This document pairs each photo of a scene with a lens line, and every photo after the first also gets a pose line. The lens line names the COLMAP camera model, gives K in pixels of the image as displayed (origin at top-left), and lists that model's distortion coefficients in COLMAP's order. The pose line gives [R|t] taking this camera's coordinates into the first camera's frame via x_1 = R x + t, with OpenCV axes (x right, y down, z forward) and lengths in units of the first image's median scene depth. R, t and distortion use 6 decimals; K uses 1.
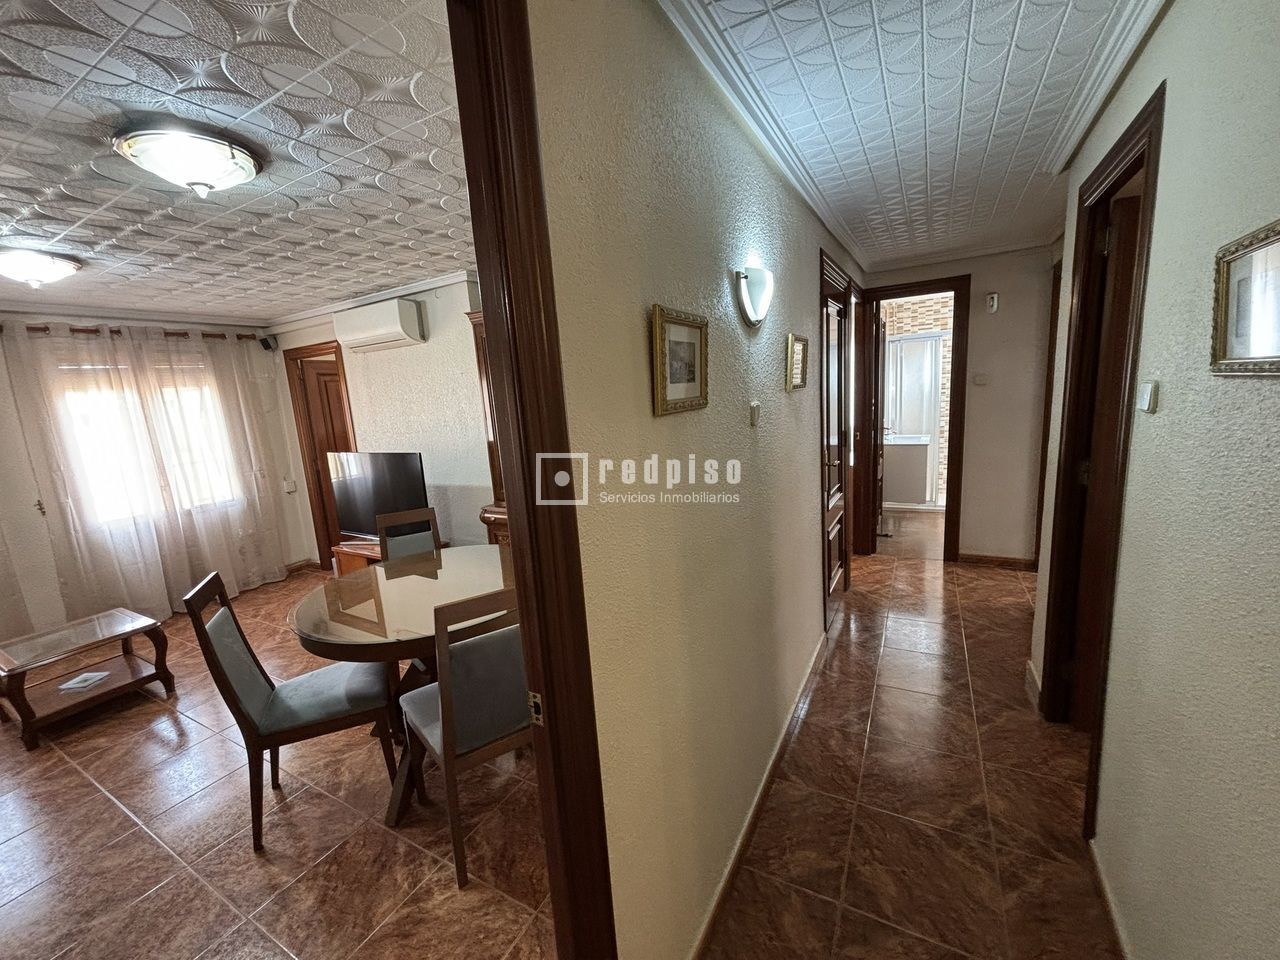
lens RADIAL K [[511.8, 0, 638.4], [0, 511.8, 478.0], [0, 0, 1]] dist [0.001002, 0.000271]
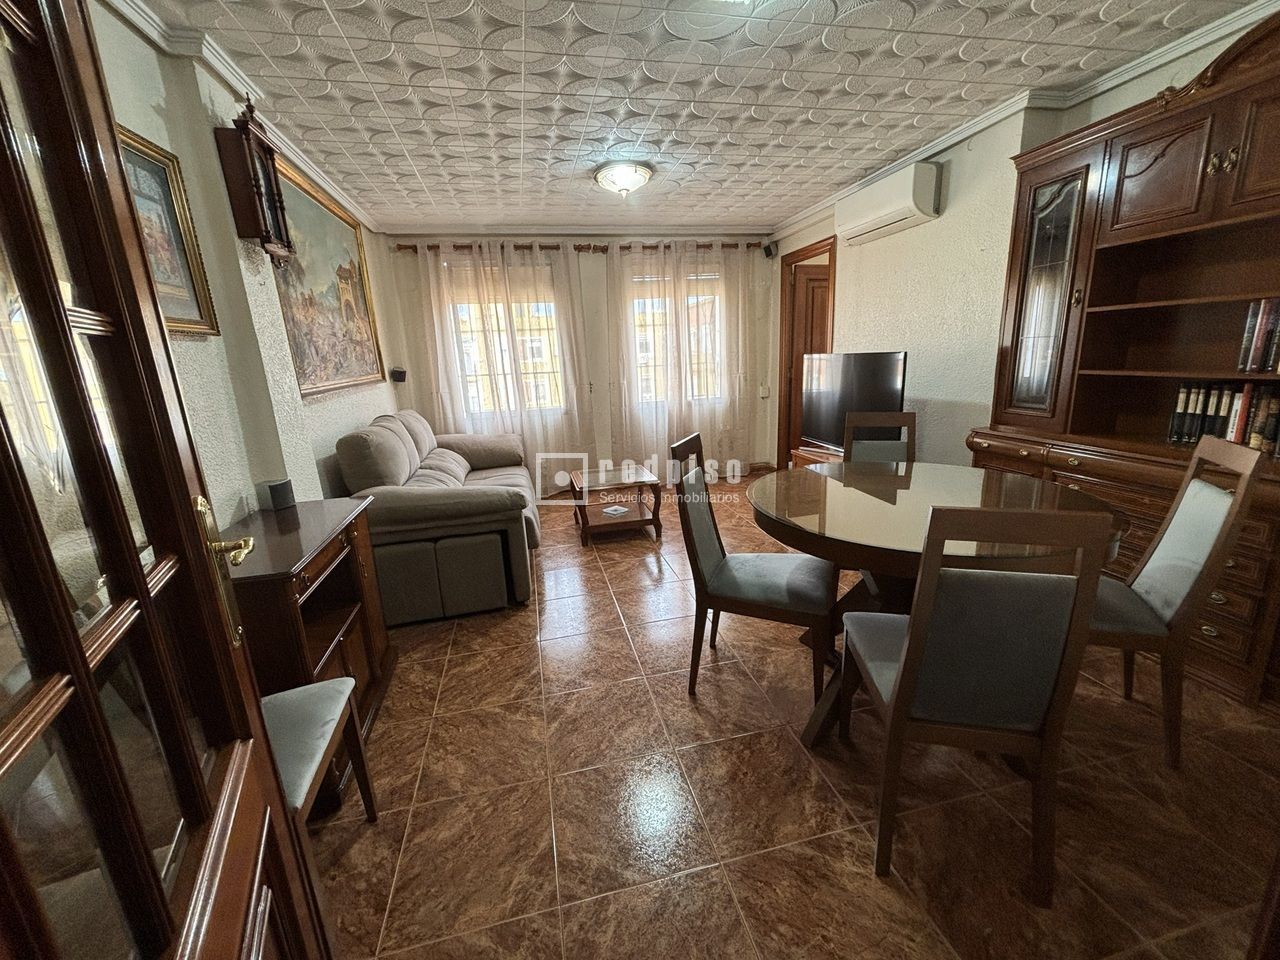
lens RADIAL K [[512.3, 0, 640.0], [0, 512.3, 480.0], [0, 0, 1]] dist [0.018788, 0.000020]
pose [[0.669540, 0.209255, -0.712691, -0.091889], [-0.121894, 0.977443, 0.172476, 0.075778], [0.732706, -0.028607, 0.679944, 0.132064]]
